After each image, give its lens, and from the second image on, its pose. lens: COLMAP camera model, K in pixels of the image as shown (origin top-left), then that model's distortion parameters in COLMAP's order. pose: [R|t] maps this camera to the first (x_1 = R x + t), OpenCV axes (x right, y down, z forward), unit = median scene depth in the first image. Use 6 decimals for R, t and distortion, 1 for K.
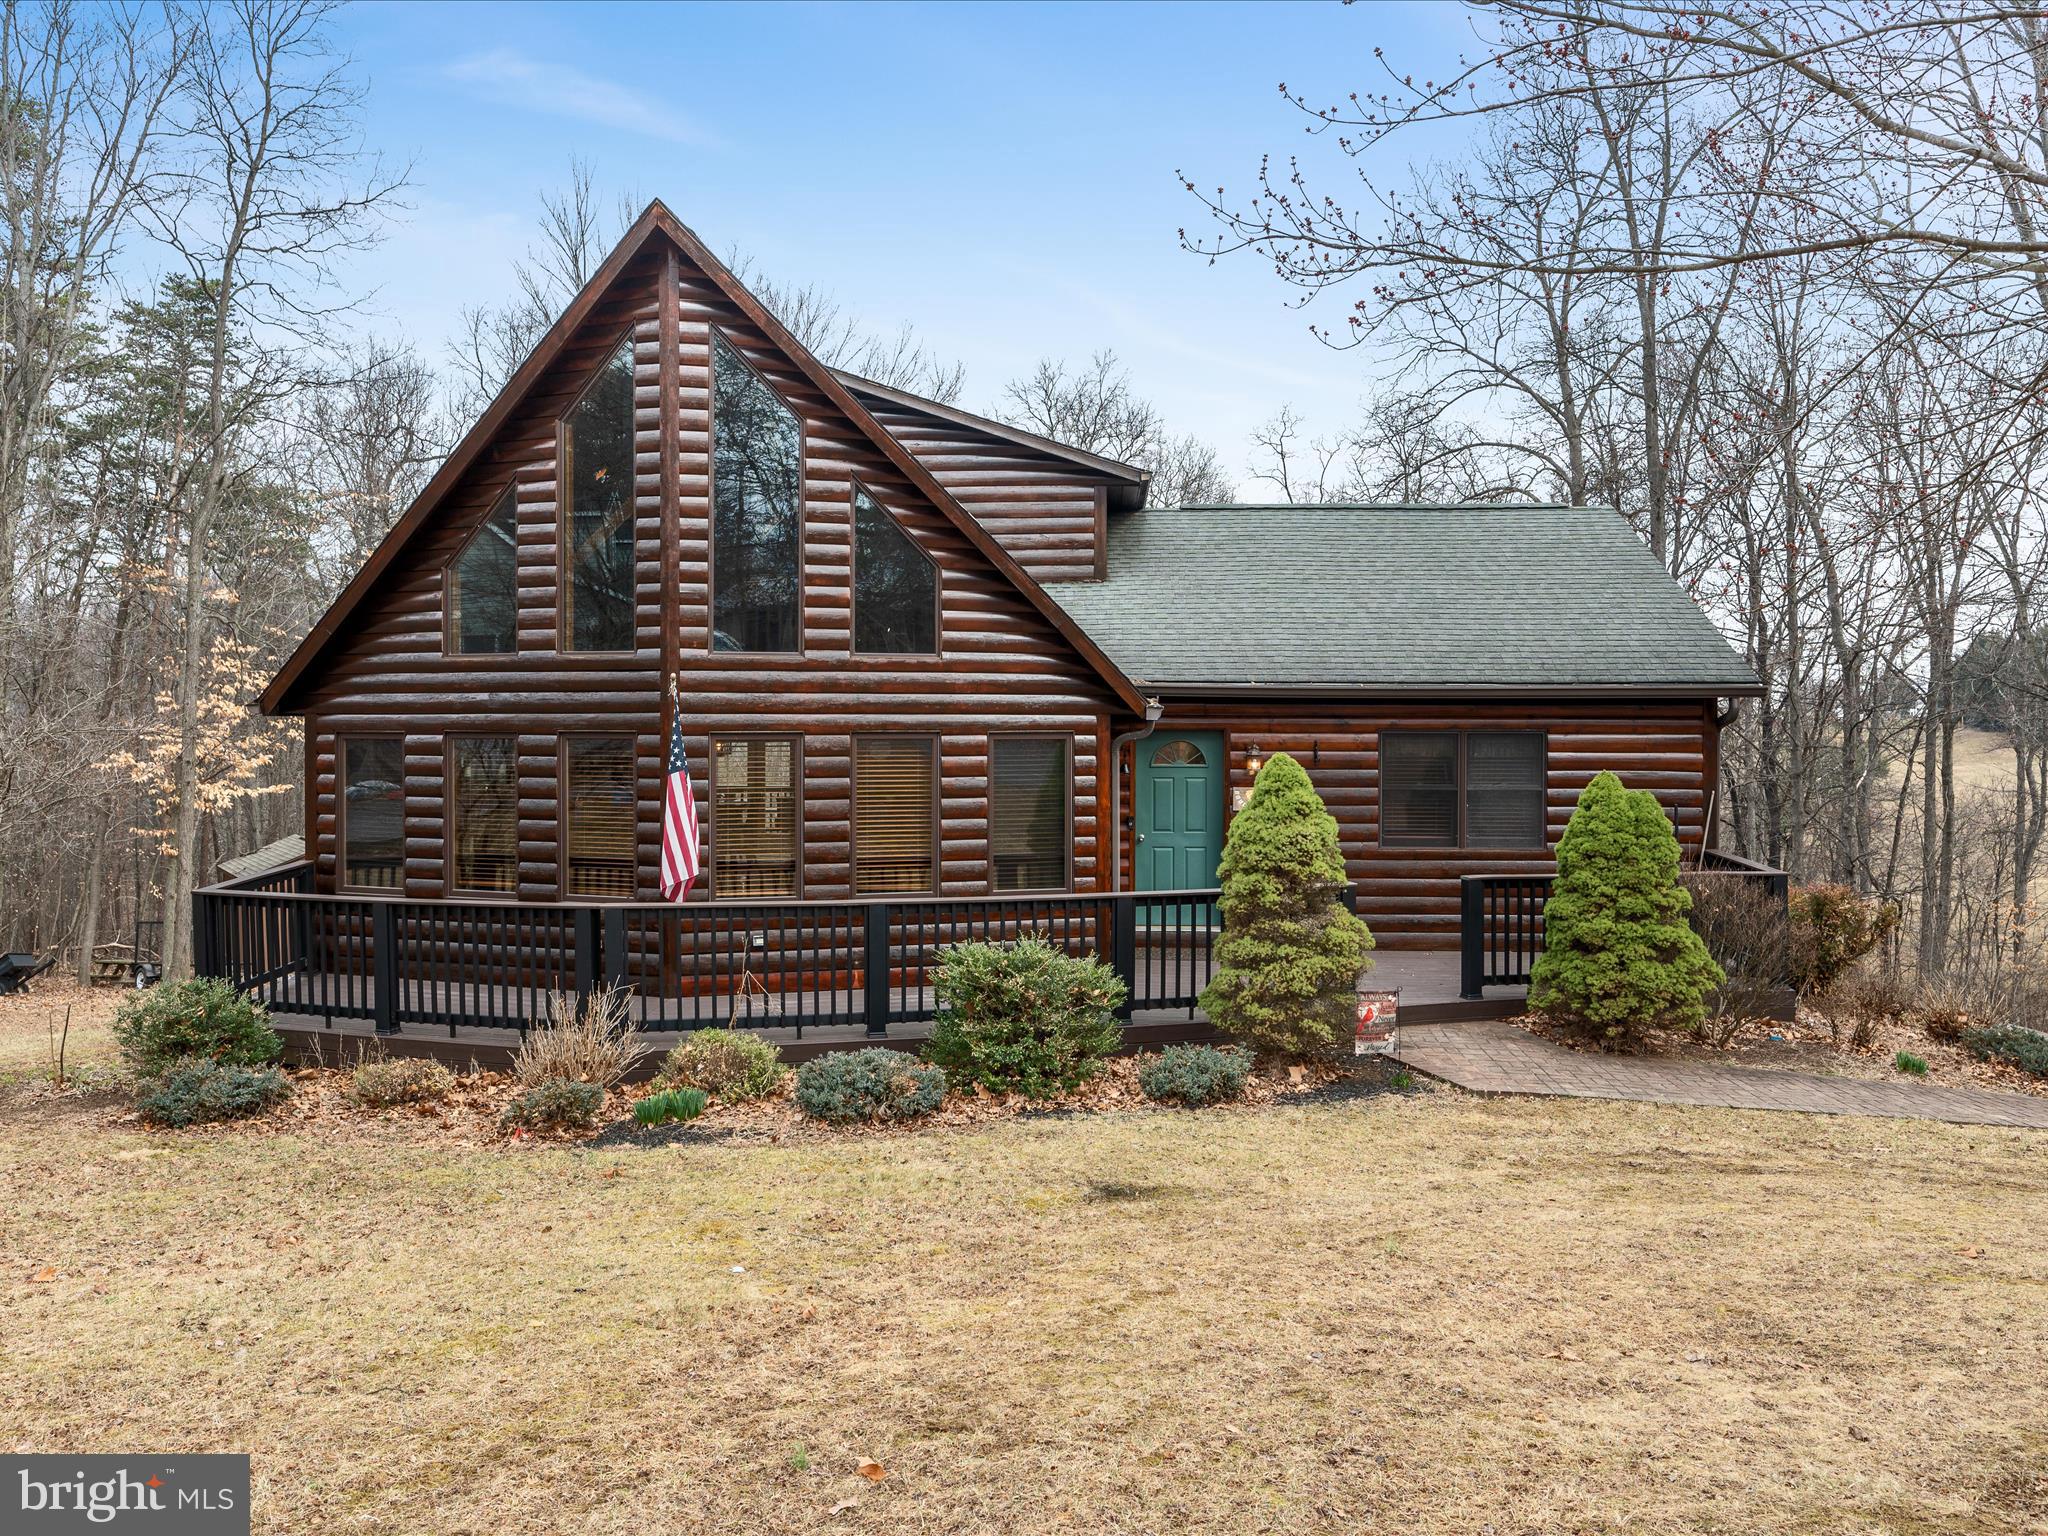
lens RADIAL K [[1603.9, 0, 1024.0], [0, 1603.9, 768.0], [0, 0, 1]] dist [0.000585, 0.001244]
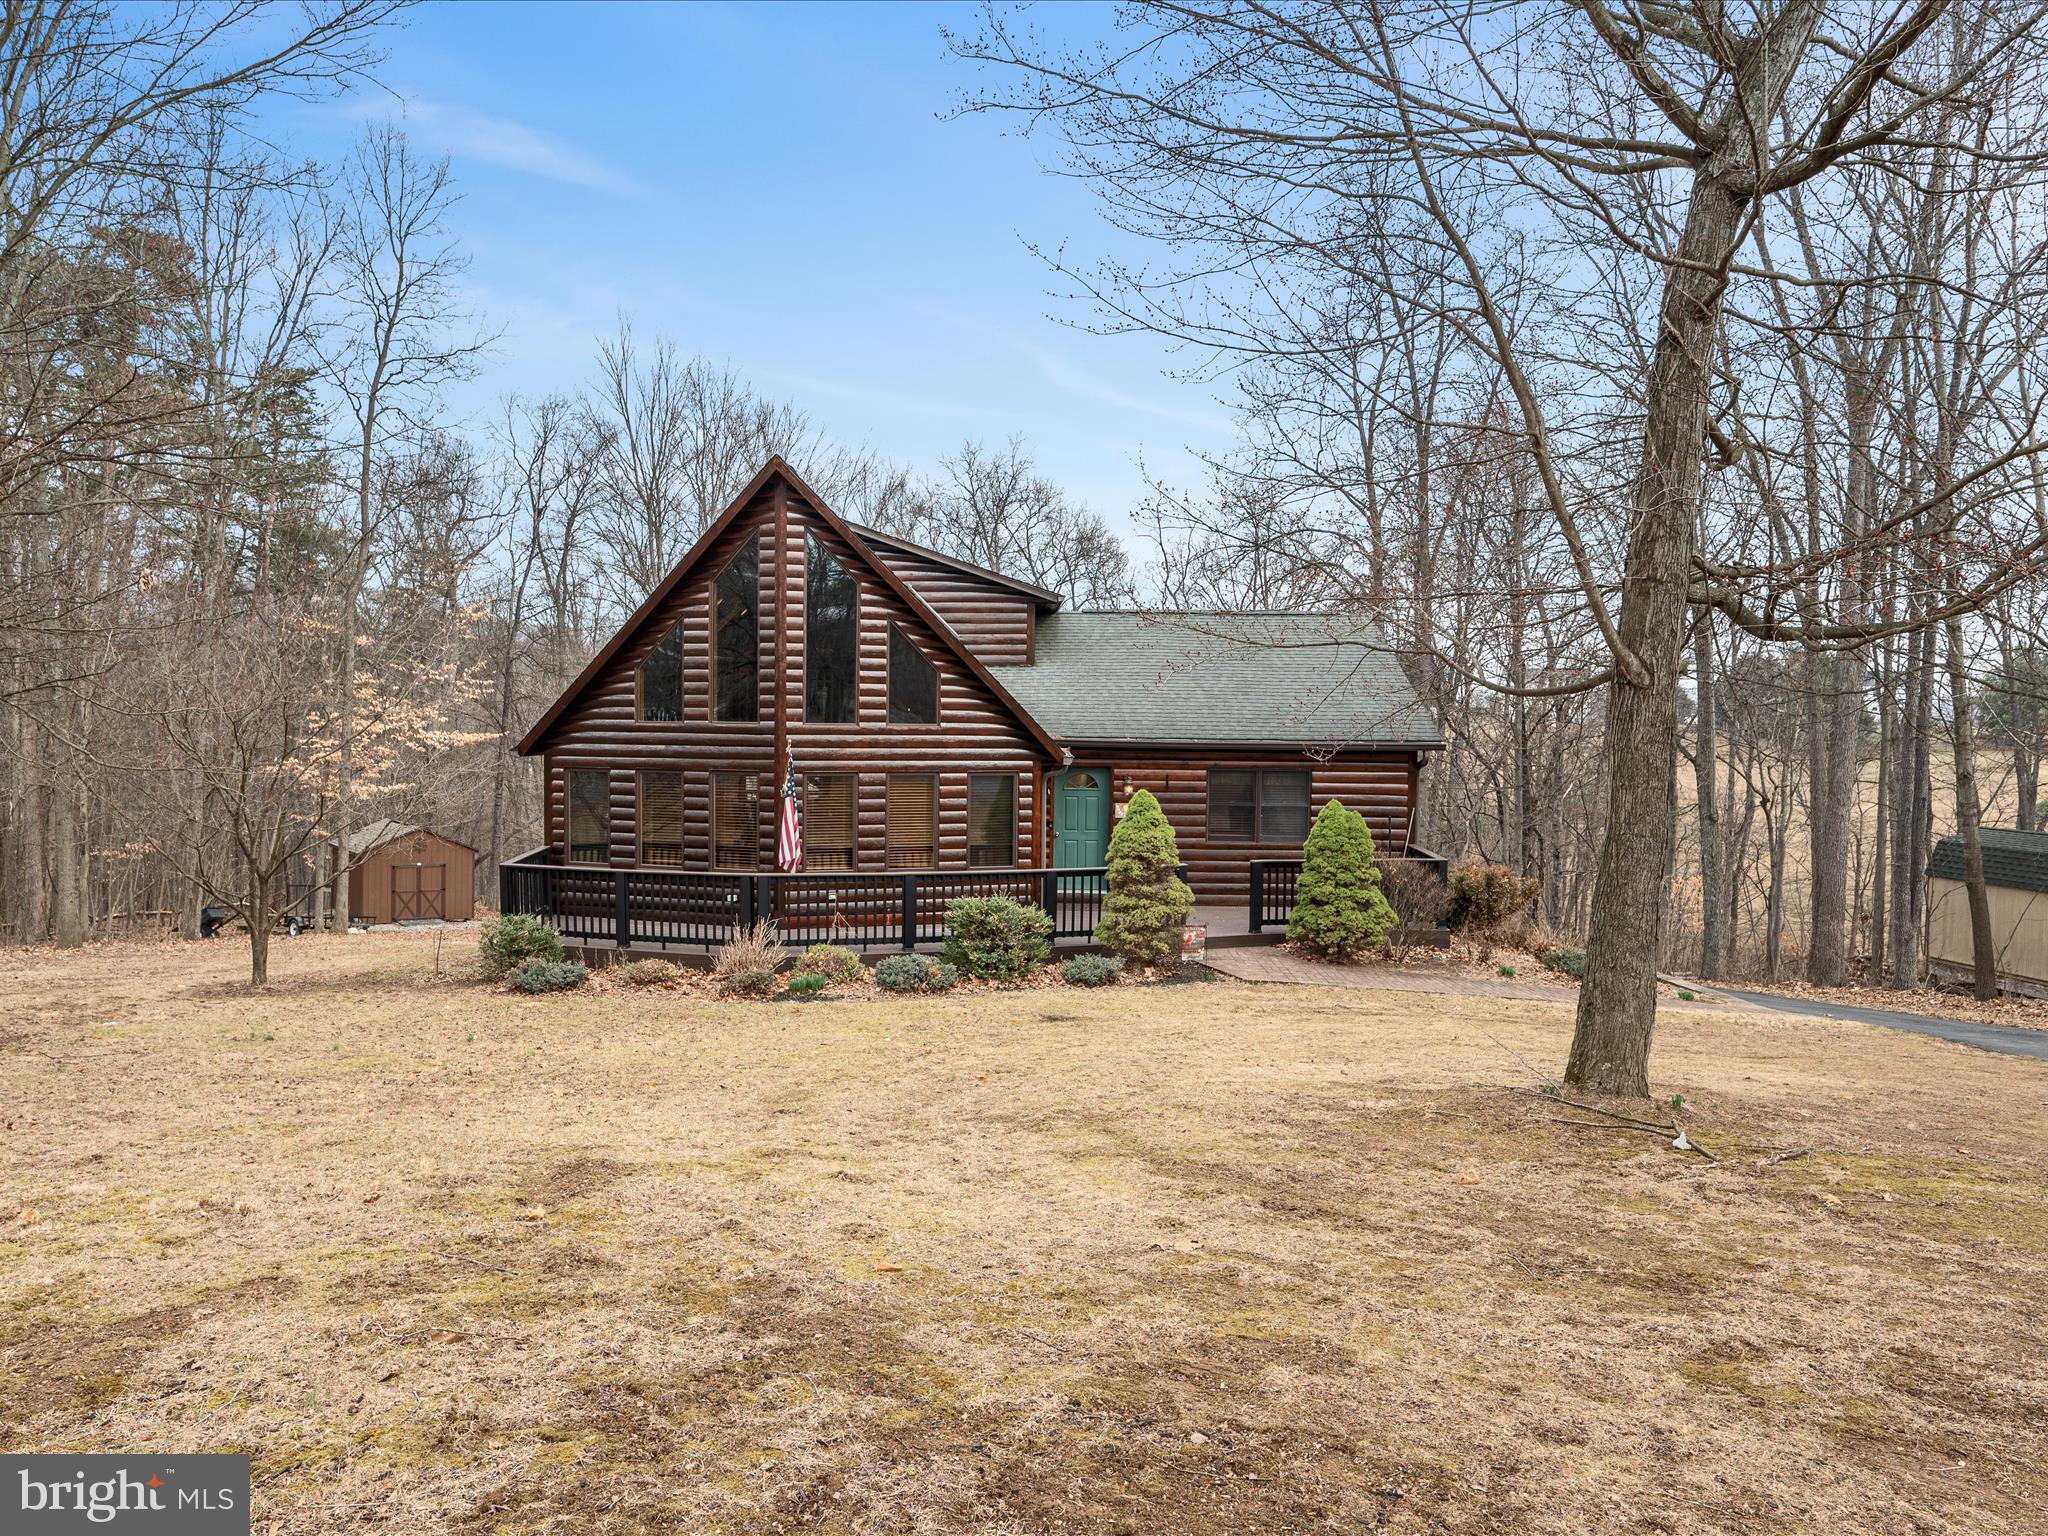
lens RADIAL K [[1392.1, 0, 964.0], [0, 1392.1, 816.2], [0, 0, 1]] dist [-0.002041, -0.000125]
pose [[0.999745, 0.007348, 0.021339, -0.061999], [-0.008219, 0.999126, 0.040986, -0.038412], [-0.021019, -0.041151, 0.998932, -0.475394]]
